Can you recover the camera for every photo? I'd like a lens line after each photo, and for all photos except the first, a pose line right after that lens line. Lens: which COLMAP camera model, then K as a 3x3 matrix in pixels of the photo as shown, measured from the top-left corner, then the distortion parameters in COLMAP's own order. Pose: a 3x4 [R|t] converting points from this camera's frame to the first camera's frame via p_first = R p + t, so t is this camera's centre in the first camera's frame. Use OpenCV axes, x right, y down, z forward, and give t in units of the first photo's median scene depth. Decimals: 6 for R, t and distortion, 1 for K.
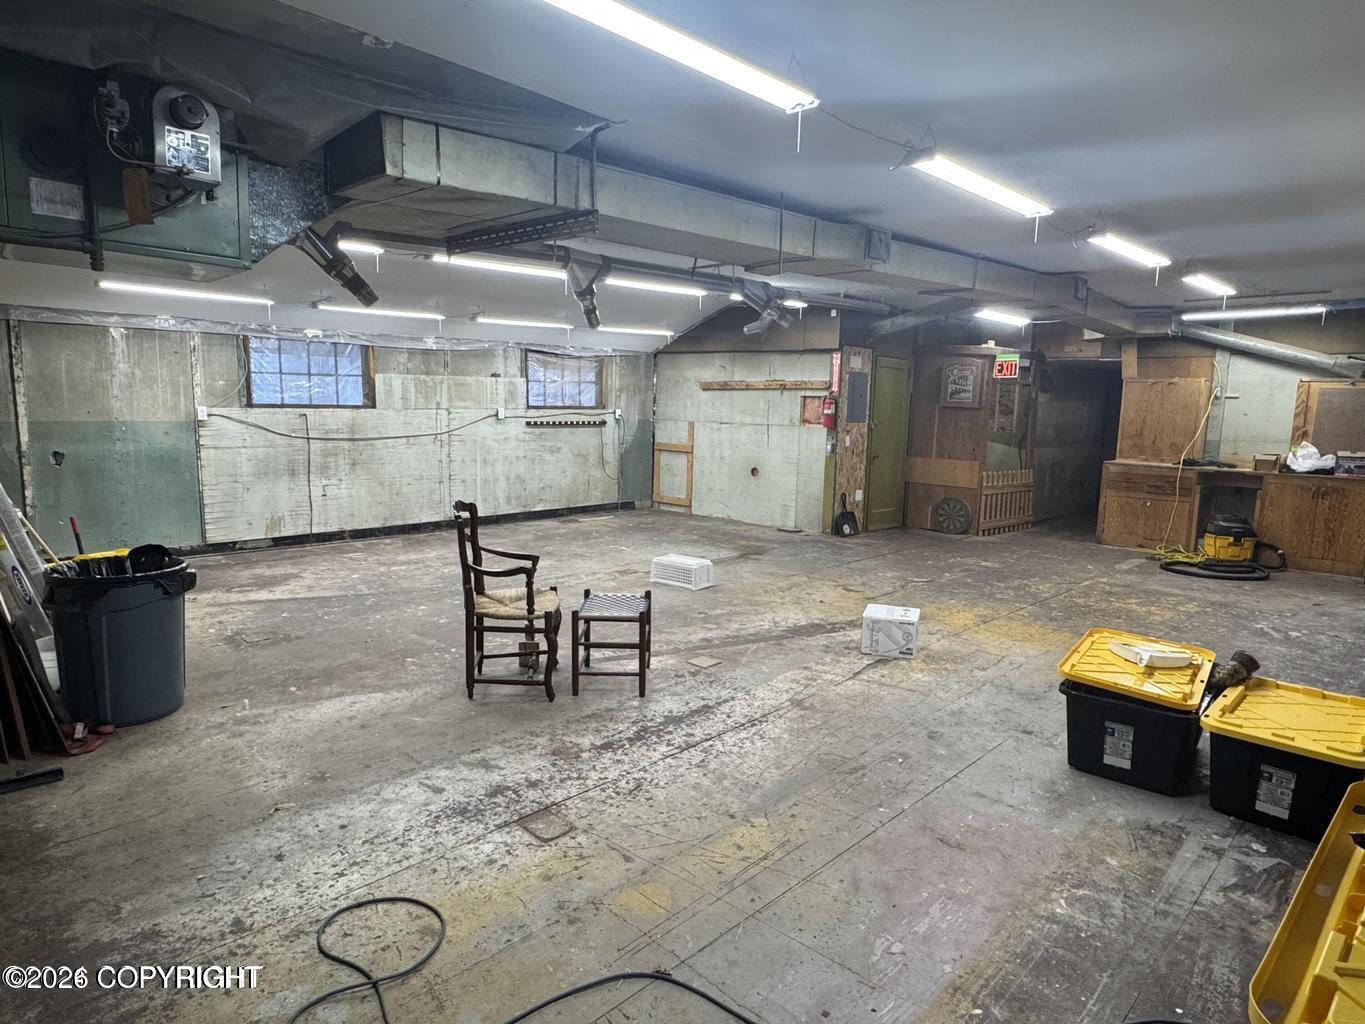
lens RADIAL K [[805.8, 0, 682.1], [0, 805.8, 511.4], [0, 0, 1]] dist [0.001124, -0.000125]
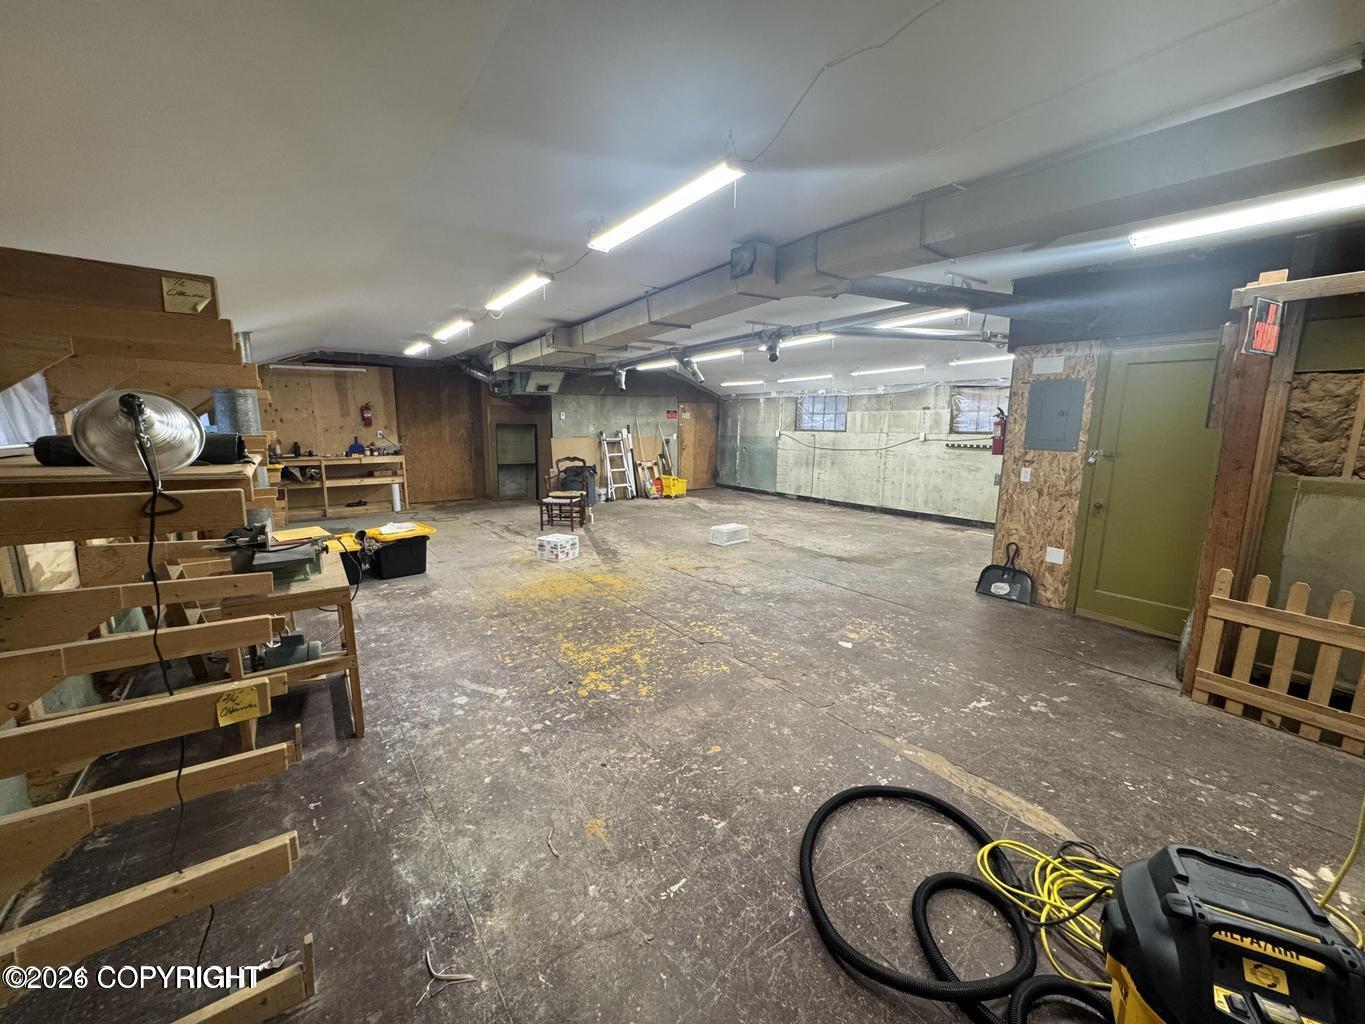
lens RADIAL K [[537.0, 0, 681.5], [0, 537.0, 514.0], [0, 0, 1]] dist [-0.006582, 0.000279]
pose [[-0.154387, 0.143594, -0.977520, 0.765303], [-0.144672, 0.975432, 0.166137, -0.091041], [0.977361, 0.167069, -0.129820, 0.785383]]
